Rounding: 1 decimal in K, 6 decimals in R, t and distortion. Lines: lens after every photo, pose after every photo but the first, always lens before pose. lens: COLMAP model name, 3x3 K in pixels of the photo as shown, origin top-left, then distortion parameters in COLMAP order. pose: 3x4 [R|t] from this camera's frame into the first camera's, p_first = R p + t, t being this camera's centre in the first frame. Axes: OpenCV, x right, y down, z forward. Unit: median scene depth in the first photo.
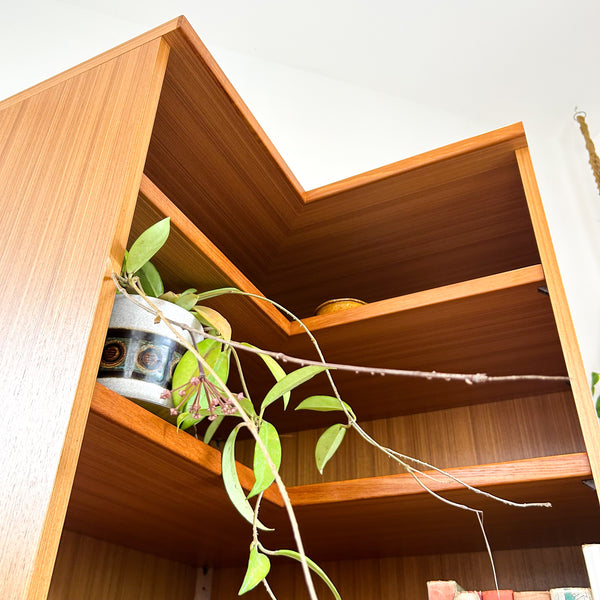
lens RADIAL K [[609.4, 0, 295.8], [0, 609.4, 297.2], [0, 0, 1]] dist [0.016866, -0.013824]
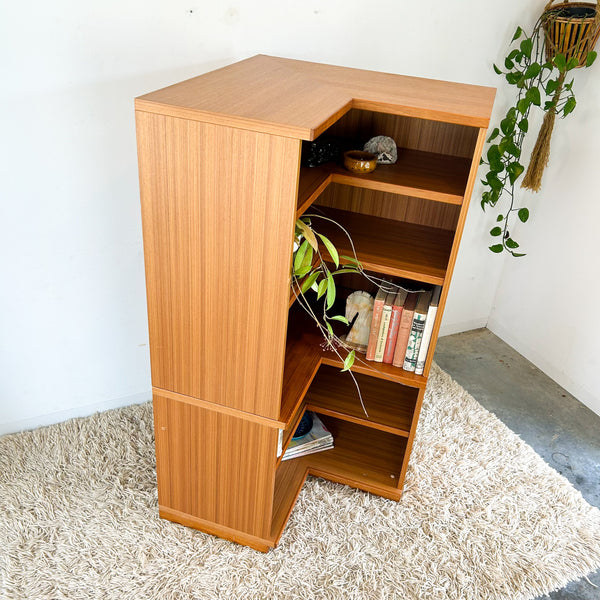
lens RADIAL K [[603.1, 0, 310.7], [0, 603.1, 297.7], [0, 0, 1]] dist [0.111115, -0.249065]
pose [[0.986020, -0.026946, 0.164435, -0.534829], [-0.136879, 0.431774, 0.891536, -1.968546], [-0.095022, -0.901579, 0.422049, -0.144620]]
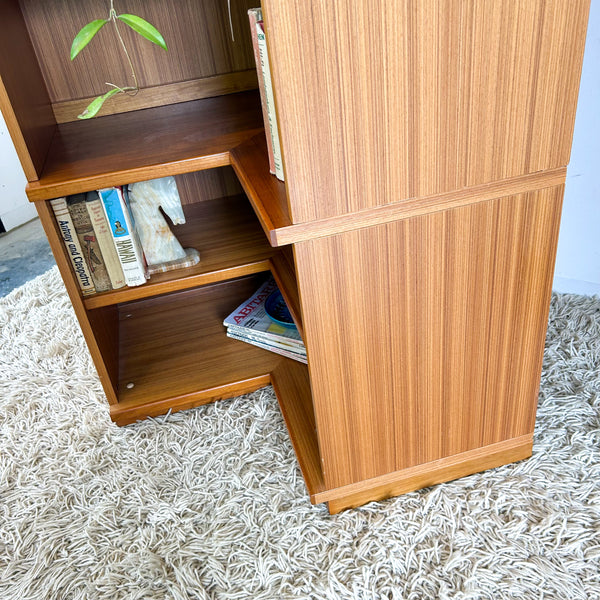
lens RADIAL K [[606.2, 0, 301.6], [0, 606.2, 293.3], [0, 0, 1]] dist [0.060331, -0.100761]
pose [[0.645720, 0.319407, -0.693560, 1.315679], [0.521648, 0.478774, 0.706158, -0.078128], [0.557610, -0.817774, 0.142536, 0.406311]]
